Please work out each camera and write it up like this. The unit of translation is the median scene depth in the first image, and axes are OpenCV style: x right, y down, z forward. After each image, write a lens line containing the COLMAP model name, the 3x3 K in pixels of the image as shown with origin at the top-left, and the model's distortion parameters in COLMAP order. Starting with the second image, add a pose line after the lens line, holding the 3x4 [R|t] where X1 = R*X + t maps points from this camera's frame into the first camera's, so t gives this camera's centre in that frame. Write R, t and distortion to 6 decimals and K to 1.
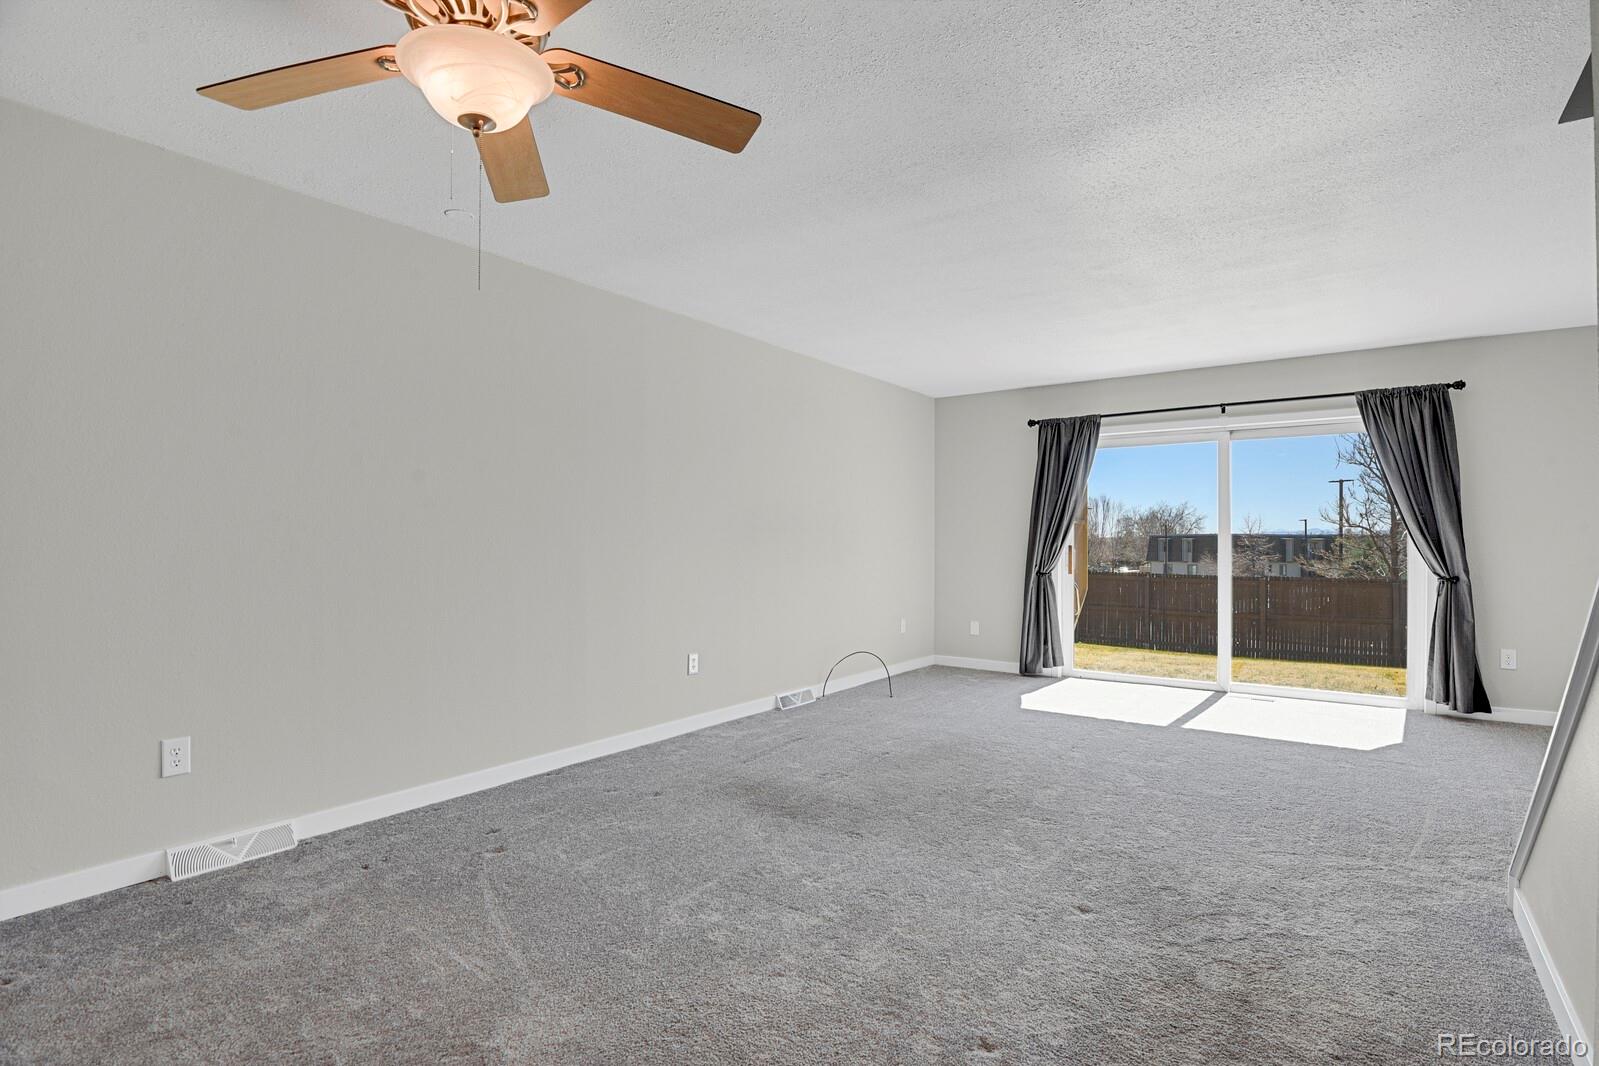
lens RADIAL K [[782.5, 0, 800.1], [0, 782.5, 547.4], [0, 0, 1]] dist [-0.023963, -0.002125]
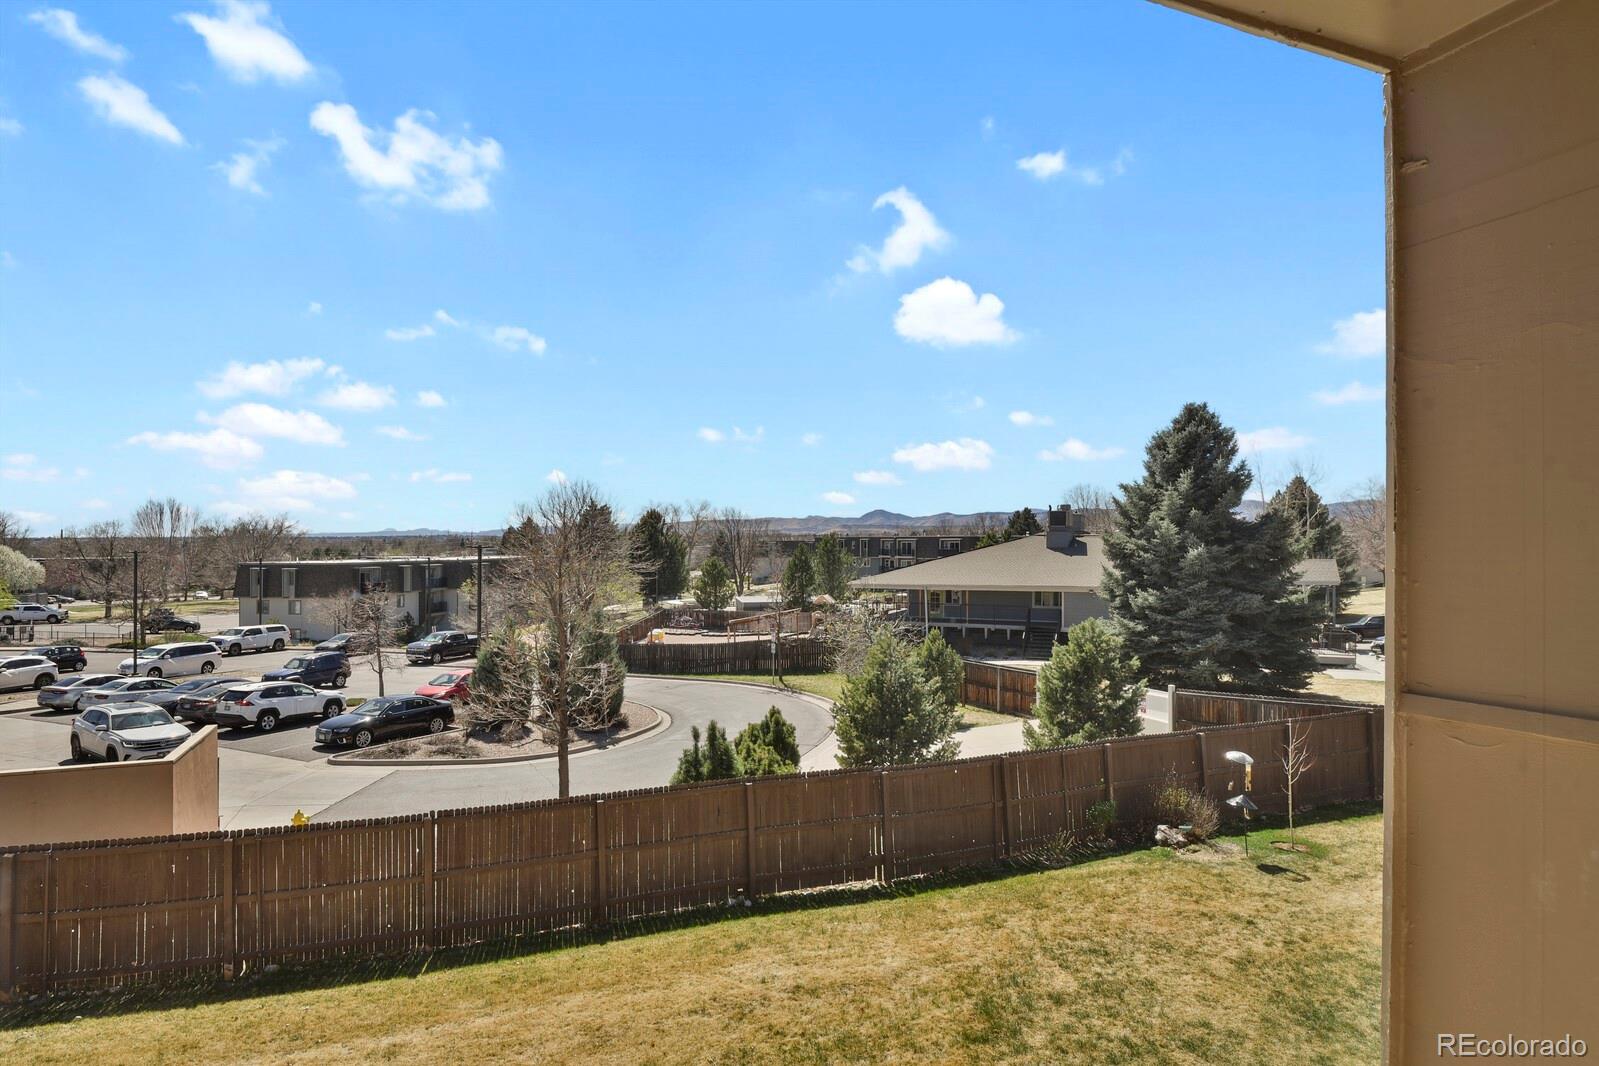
lens RADIAL K [[870.5, 0, 803.3], [0, 870.5, 537.7], [0, 0, 1]] dist [-0.007237, -0.001551]
pose [[0.541185, 0.000902, 0.840903, 0.438315], [0.008890, 0.999937, -0.006793, -0.484205], [-0.840856, 0.011152, 0.541143, 0.937789]]
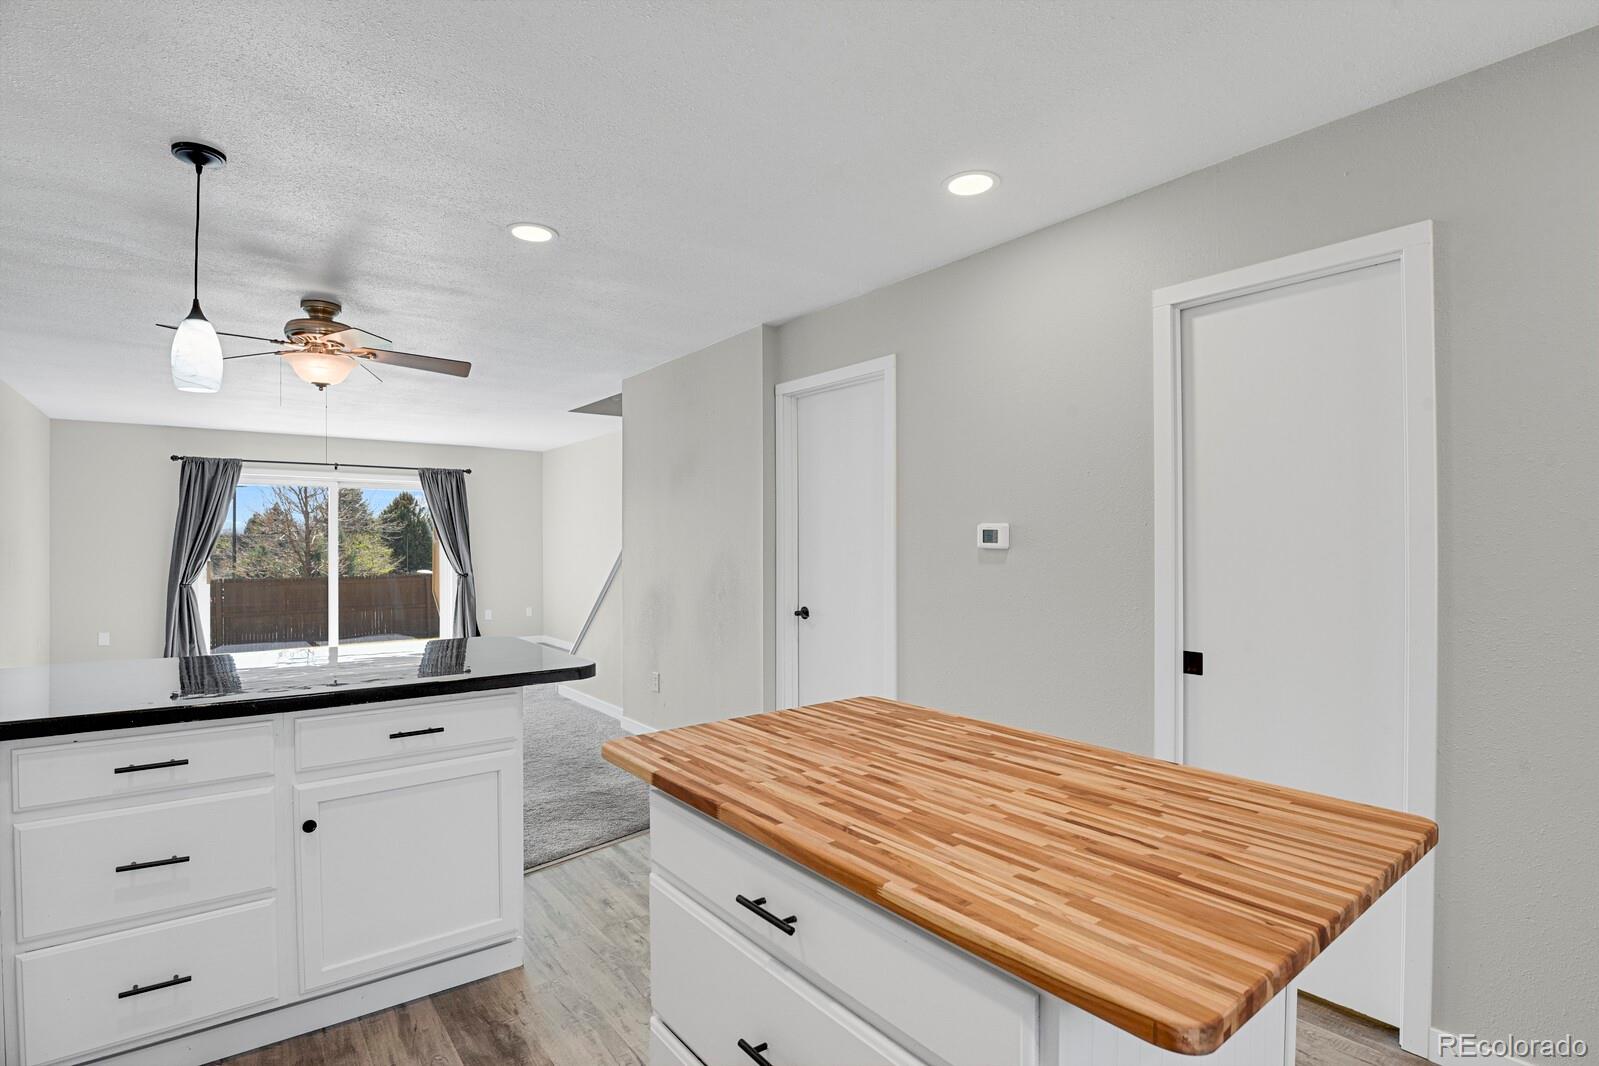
lens RADIAL K [[782.5, 0, 799.4], [0, 782.5, 533.6], [0, 0, 1]] dist [-0.023963, -0.002125]
pose [[0.278434, 0.005754, 0.960438, -0.586074], [0.008566, 0.999927, -0.008474, -0.028190], [-0.960417, 0.010587, 0.278364, -0.242584]]
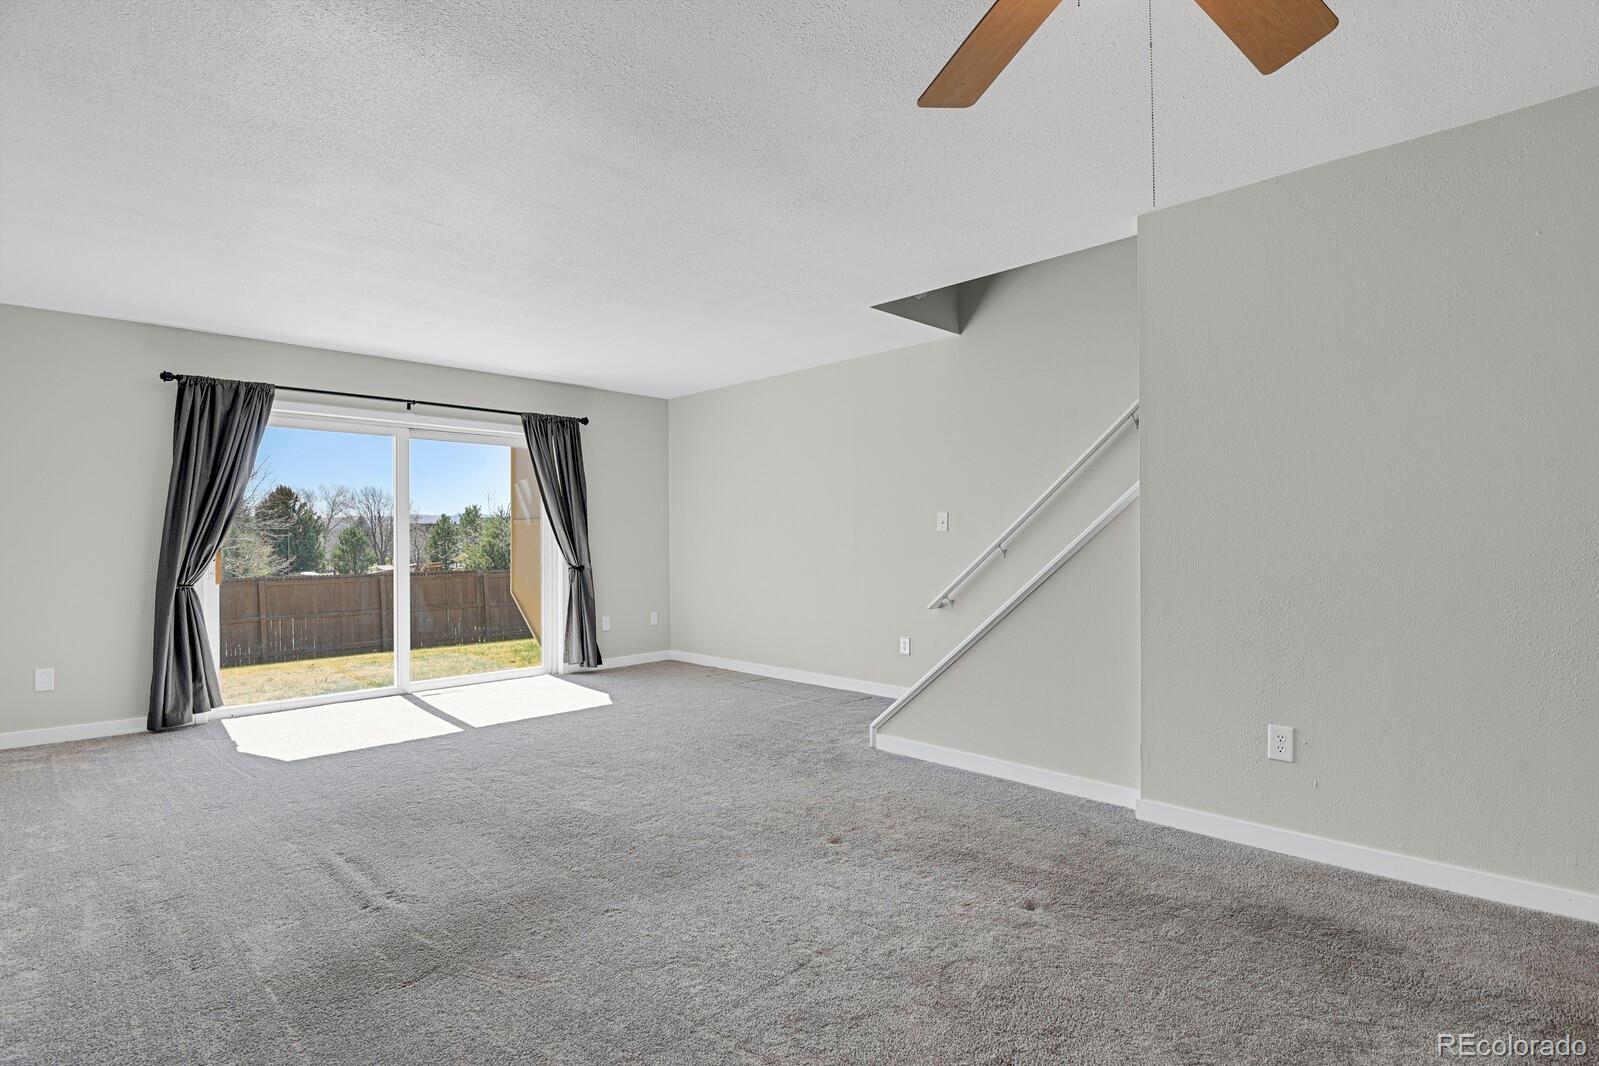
lens RADIAL K [[782.5, 0, 804.1], [0, 782.5, 532.9], [0, 0, 1]] dist [-0.023963, -0.002125]
pose [[0.146158, 0.003878, 0.989254, -0.331484], [0.012922, 0.999900, -0.005829, -0.003880], [-0.989177, 0.013636, 0.146093, 0.336147]]
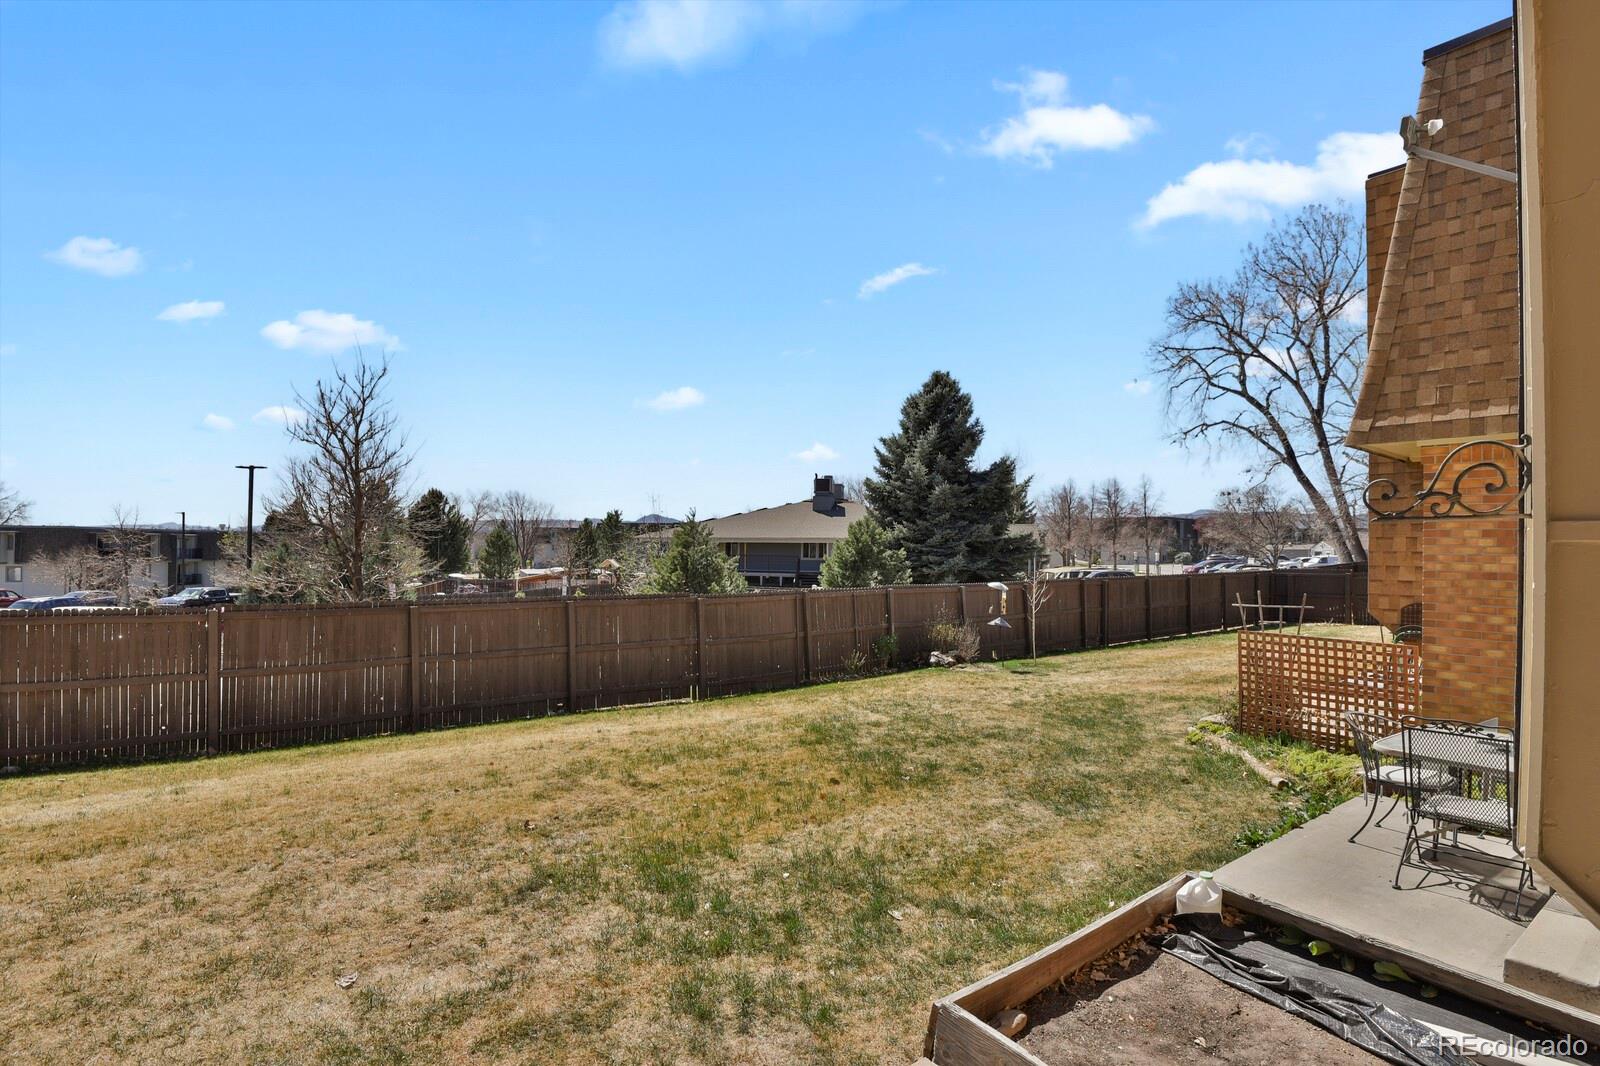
lens RADIAL K [[783.0, 0, 802.6], [0, 783.0, 538.9], [0, 0, 1]] dist [-0.023963, -0.002125]
pose [[0.291202, 0.011458, 0.956593, 0.459570], [-0.006377, 0.999929, -0.010036, -0.026465], [-0.956640, -0.003177, 0.291254, 1.089658]]
